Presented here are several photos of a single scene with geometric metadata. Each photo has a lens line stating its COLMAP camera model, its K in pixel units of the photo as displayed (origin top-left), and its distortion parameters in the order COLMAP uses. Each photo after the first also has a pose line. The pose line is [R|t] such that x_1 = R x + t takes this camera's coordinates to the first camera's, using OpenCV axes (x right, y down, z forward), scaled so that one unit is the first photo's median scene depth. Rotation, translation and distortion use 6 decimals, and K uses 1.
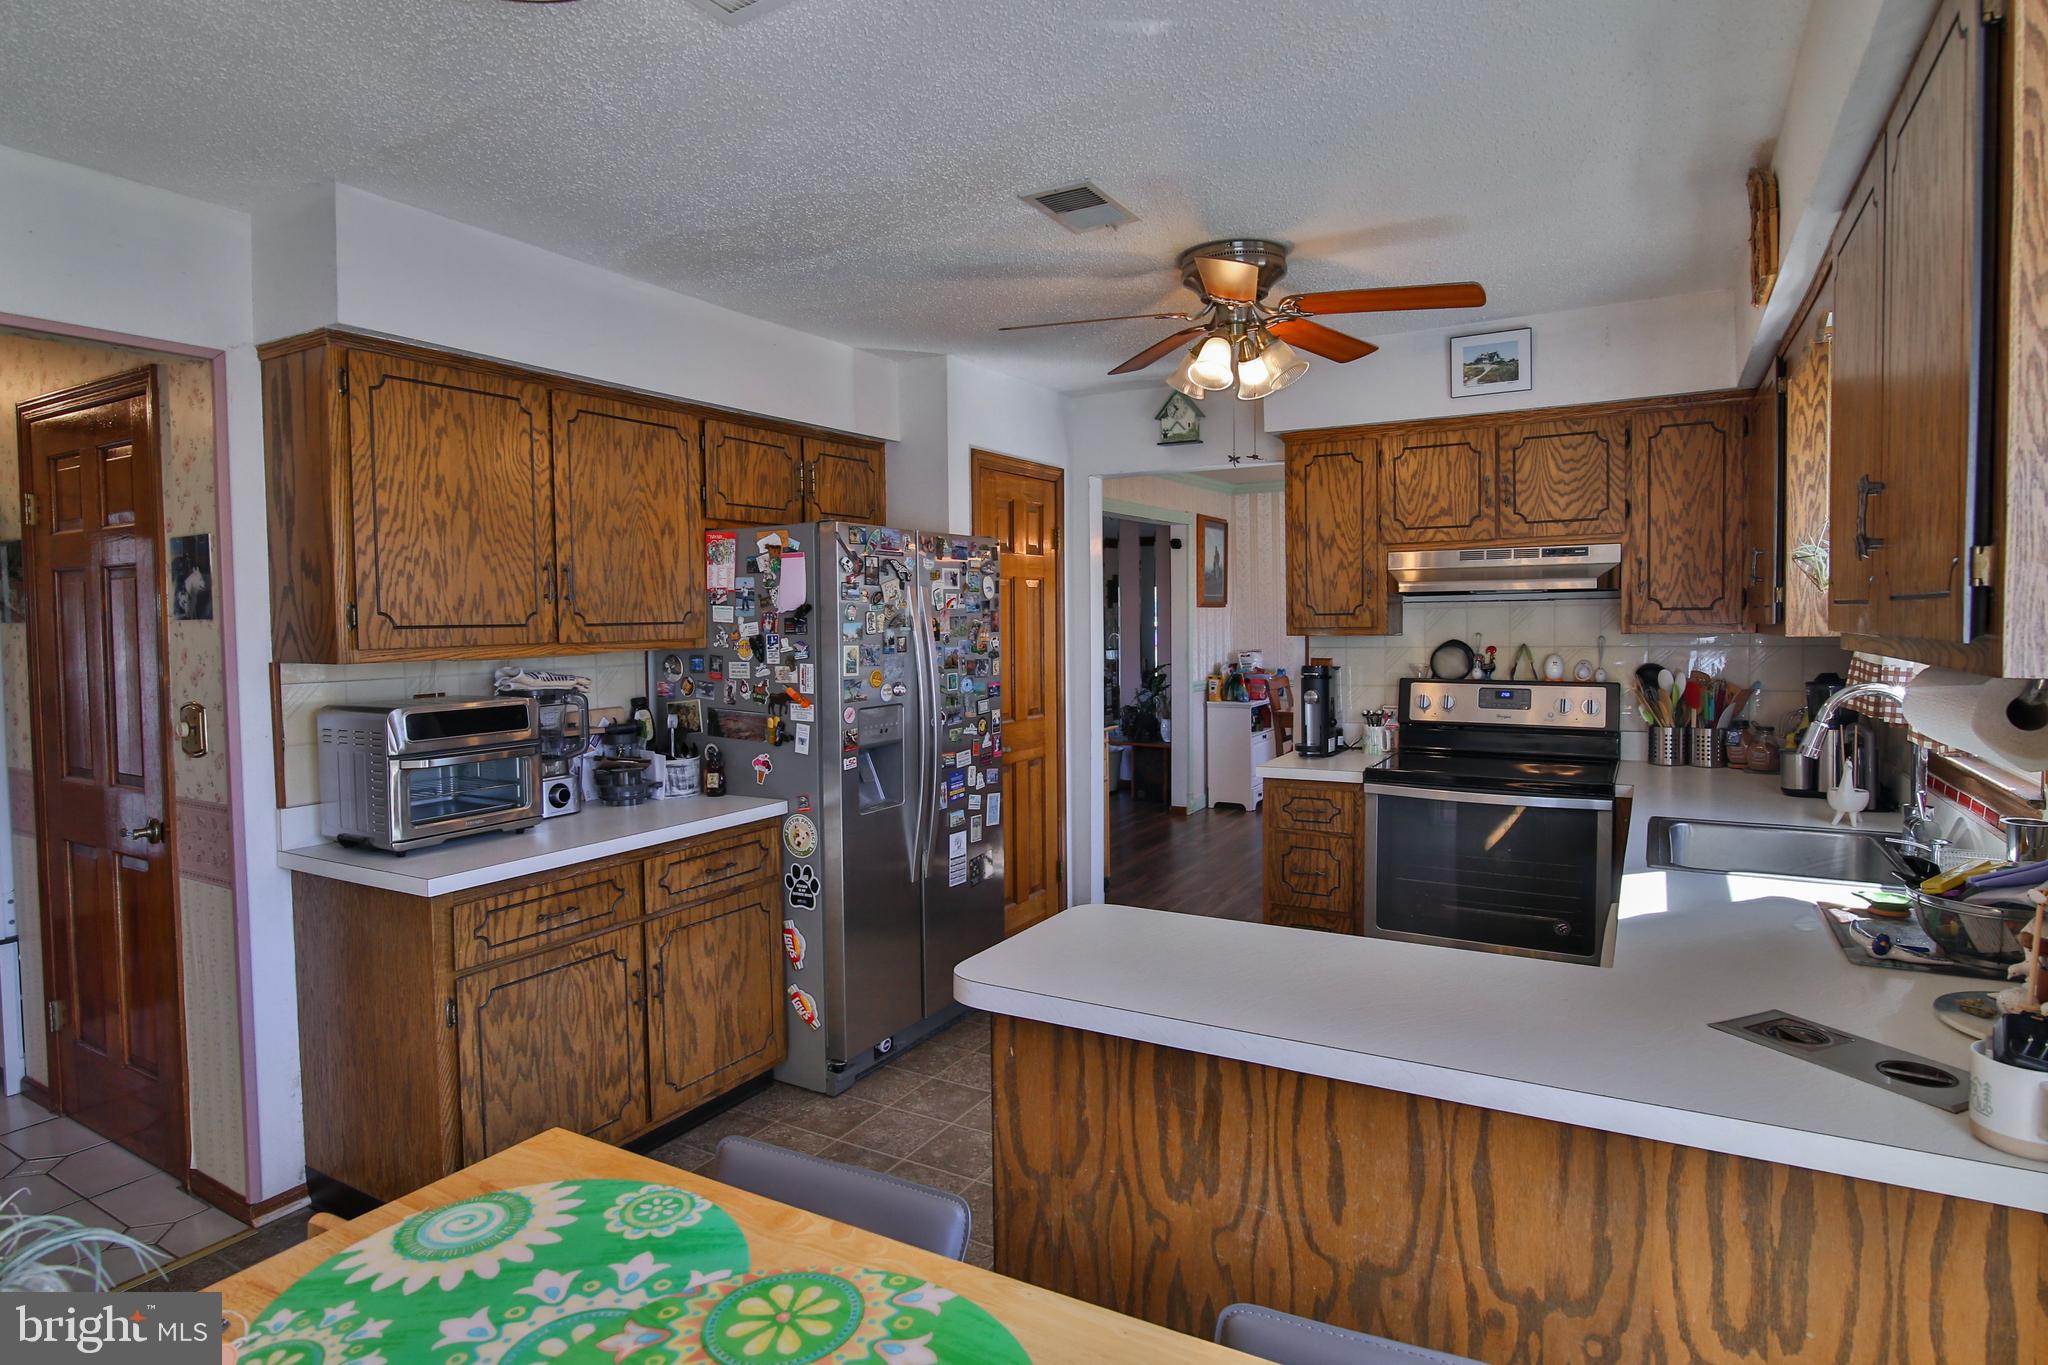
lens RADIAL K [[1095.6, 0, 1027.2], [0, 1095.6, 663.8], [0, 0, 1]] dist [-0.023238, -0.000437]
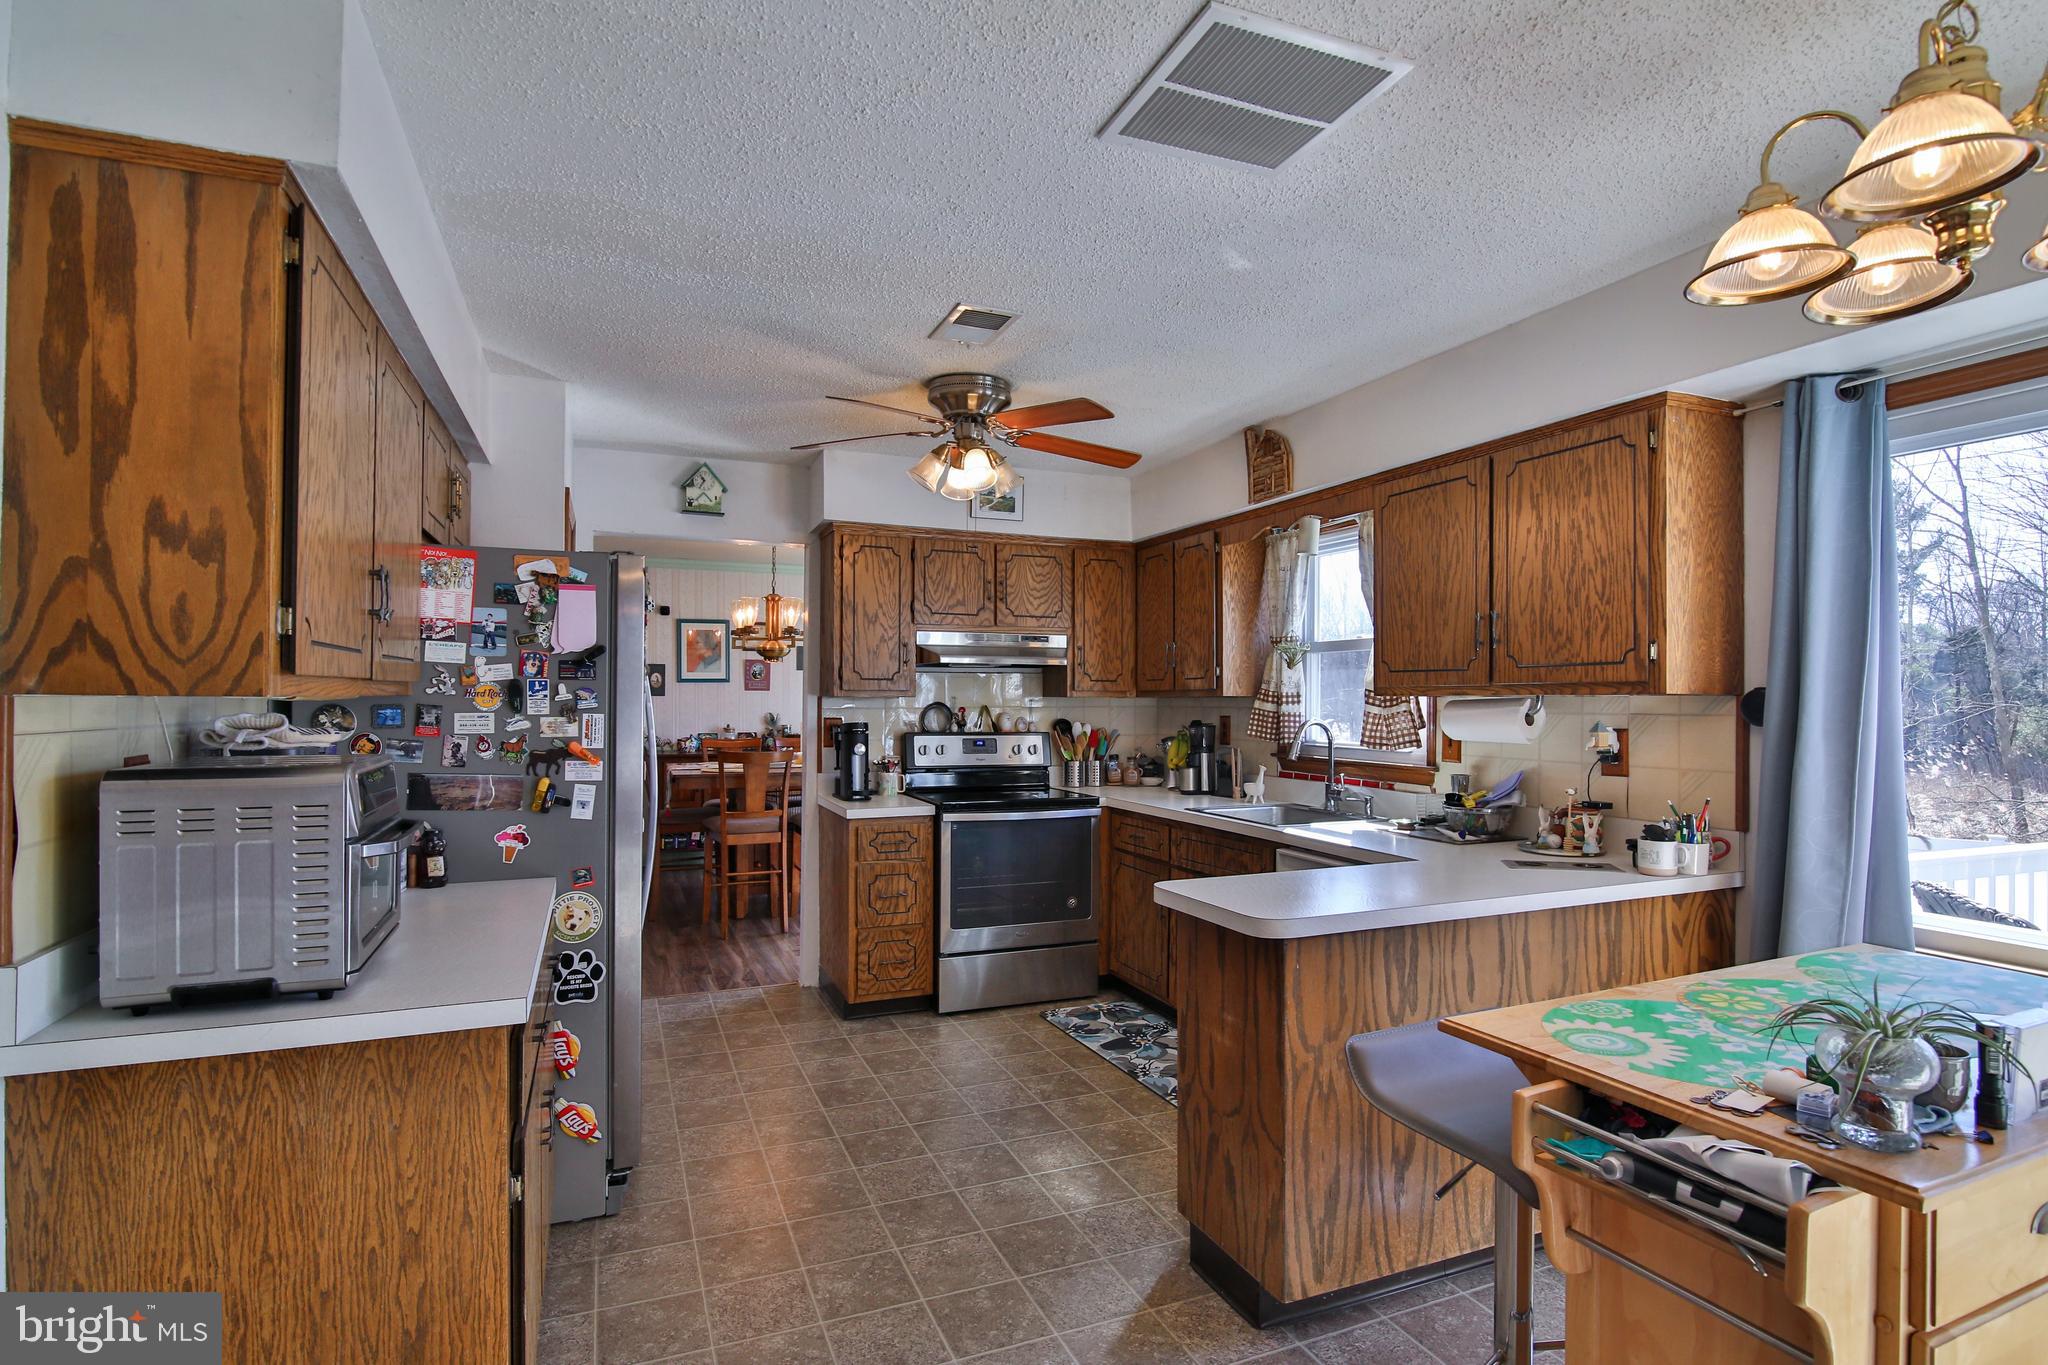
lens RADIAL K [[1037.9, 0, 1028.9], [0, 1037.9, 695.7], [0, 0, 1]] dist [-0.015391, -0.000213]
pose [[0.595205, 0.017624, 0.803381, -0.638246], [0.022992, 0.998977, -0.038949, 0.024756], [-0.803245, 0.041654, 0.594191, 0.230610]]
